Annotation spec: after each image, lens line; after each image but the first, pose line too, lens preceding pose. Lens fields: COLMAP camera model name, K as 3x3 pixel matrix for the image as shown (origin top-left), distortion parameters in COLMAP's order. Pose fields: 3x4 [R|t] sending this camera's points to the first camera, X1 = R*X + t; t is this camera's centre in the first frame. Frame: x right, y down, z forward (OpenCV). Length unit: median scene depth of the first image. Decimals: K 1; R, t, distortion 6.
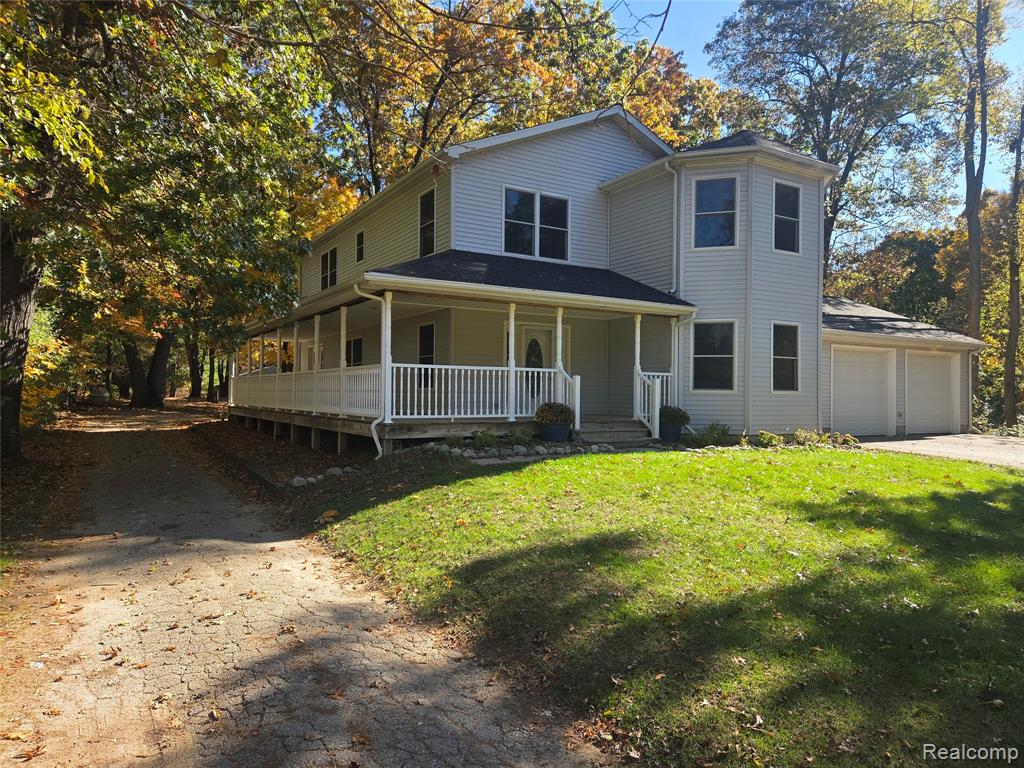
lens RADIAL K [[677.2, 0, 512.0], [0, 677.2, 384.0], [0, 0, 1]] dist [0.095574, -0.080669]
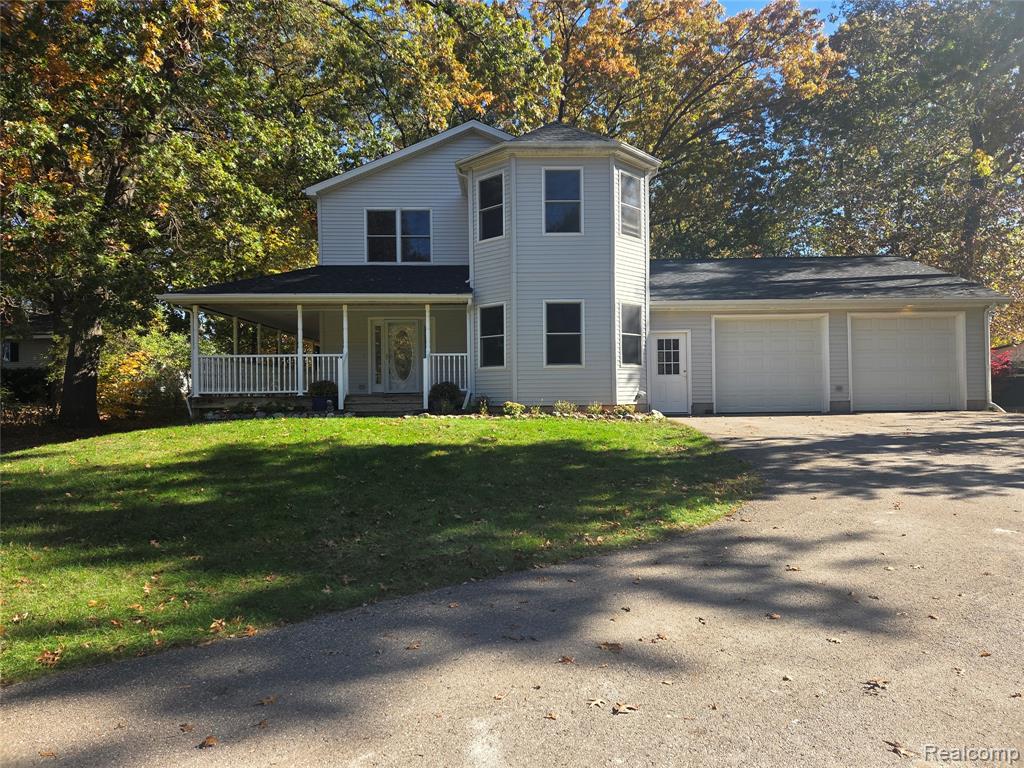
lens RADIAL K [[677.2, 0, 512.0], [0, 677.2, 384.0], [0, 0, 1]] dist [0.095574, -0.080669]
pose [[0.869534, -0.026535, -0.493161, 0.852800], [0.027648, 0.999605, -0.005037, 0.042942], [0.493099, -0.009254, 0.869924, 0.049507]]
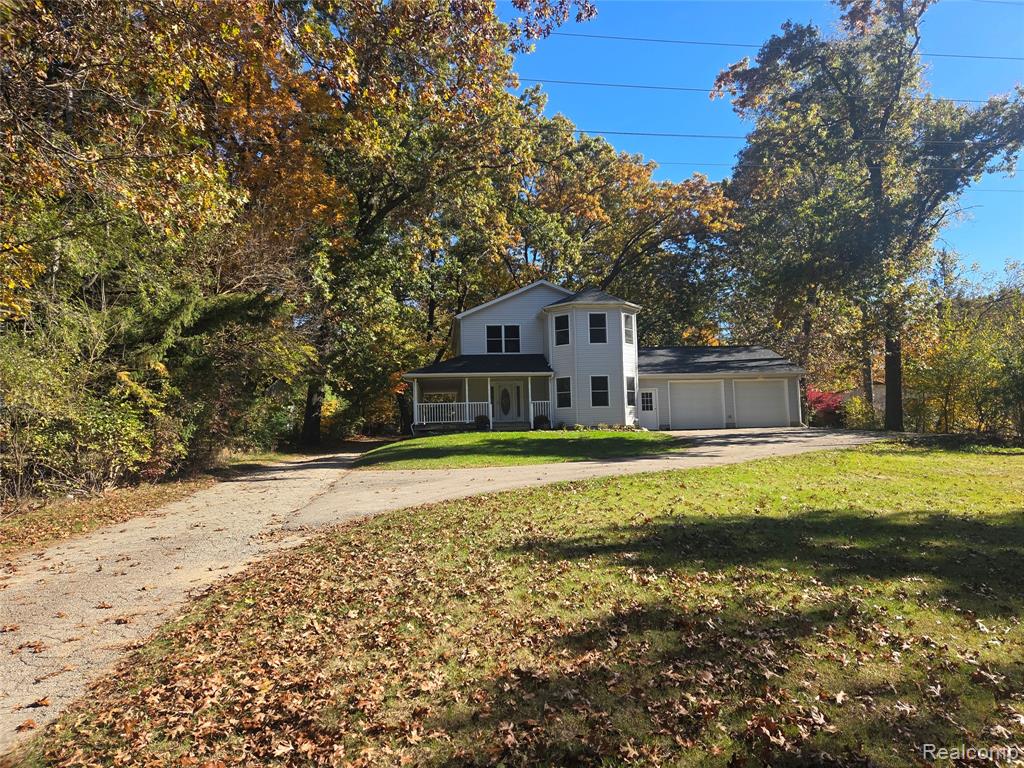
lens RADIAL K [[677.2, 0, 512.0], [0, 677.2, 384.0], [0, 0, 1]] dist [0.095574, -0.080669]
pose [[0.910803, -0.062497, -0.408083, 1.043187], [0.041244, 0.997305, -0.060681, 0.059652], [0.410776, 0.038437, 0.910926, -1.114691]]
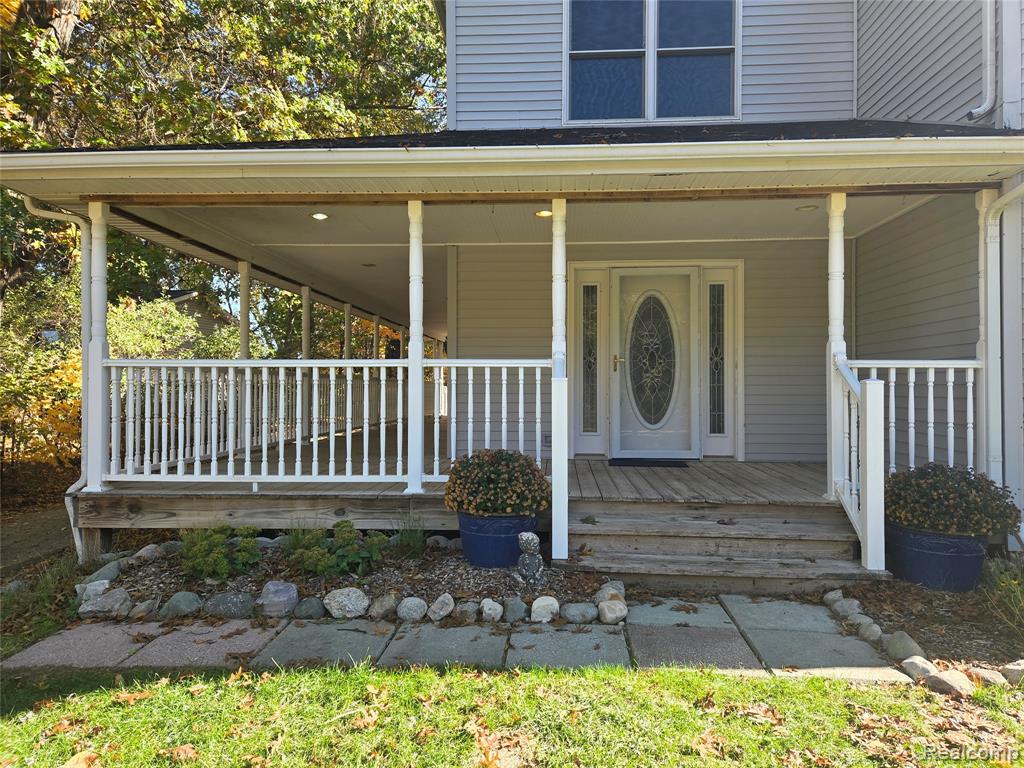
lens RADIAL K [[677.2, 0, 512.0], [0, 677.2, 384.0], [0, 0, 1]] dist [0.095574, -0.080669]
pose [[0.824729, -0.012315, -0.565395, 0.236290], [0.013714, 0.999904, -0.001774, -0.007328], [0.565362, -0.006291, 0.824819, 0.594837]]
